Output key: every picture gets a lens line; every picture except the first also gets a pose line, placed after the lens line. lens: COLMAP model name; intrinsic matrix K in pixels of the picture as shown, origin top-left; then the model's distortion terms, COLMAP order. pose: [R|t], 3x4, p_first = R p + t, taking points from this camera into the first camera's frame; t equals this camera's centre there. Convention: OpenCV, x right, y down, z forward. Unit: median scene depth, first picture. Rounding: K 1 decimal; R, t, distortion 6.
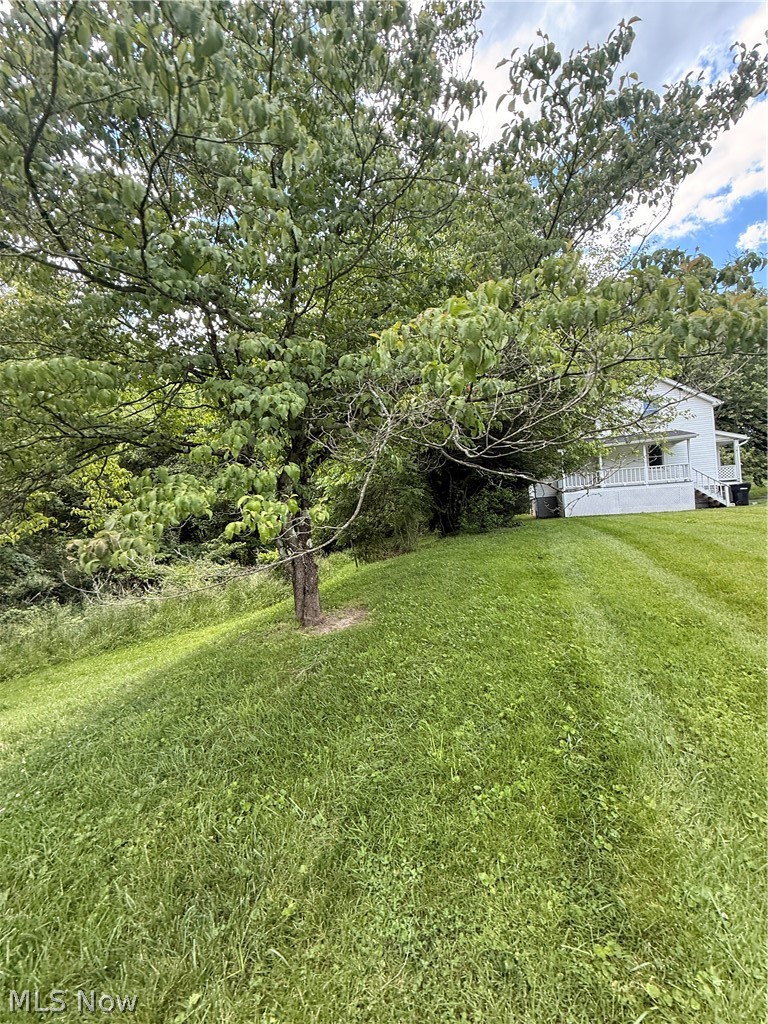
lens RADIAL K [[410.3, 0, 385.8], [0, 410.3, 508.5], [0, 0, 1]] dist [-0.000204, -0.000269]
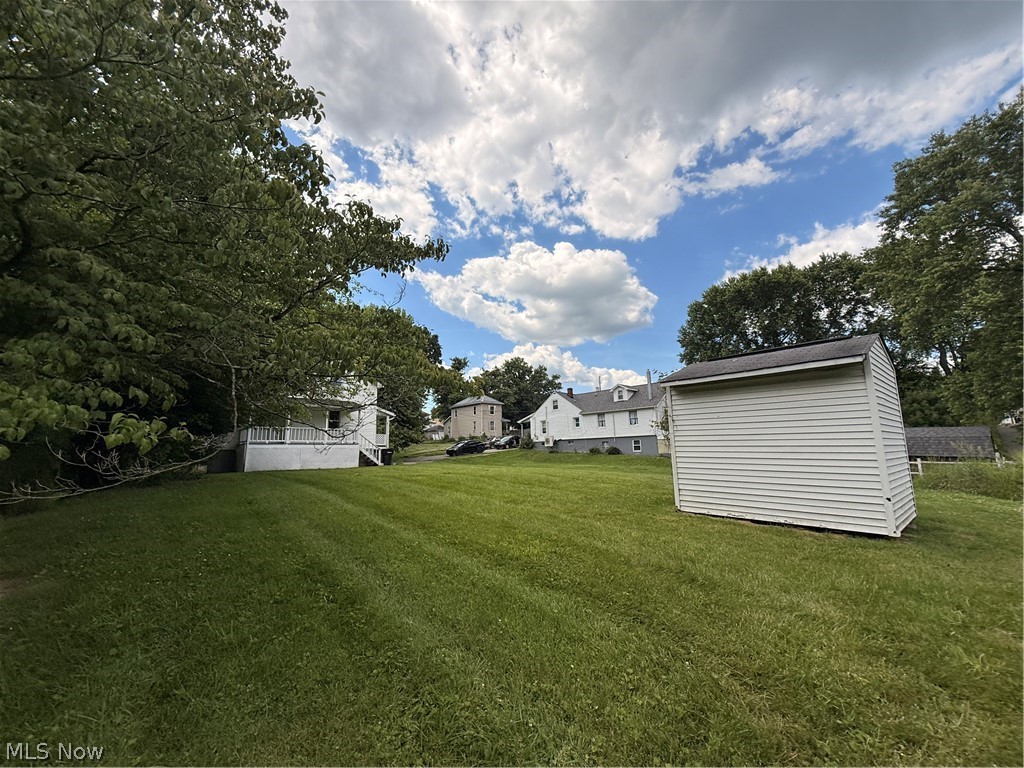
lens RADIAL K [[411.4, 0, 518.8], [0, 411.4, 385.5], [0, 0, 1]] dist [-0.000446, -0.000150]
pose [[0.511814, 0.195178, 0.836631, -0.085916], [-0.026337, 0.976957, -0.211803, 0.011736], [-0.858692, 0.086370, 0.505161, -0.066875]]
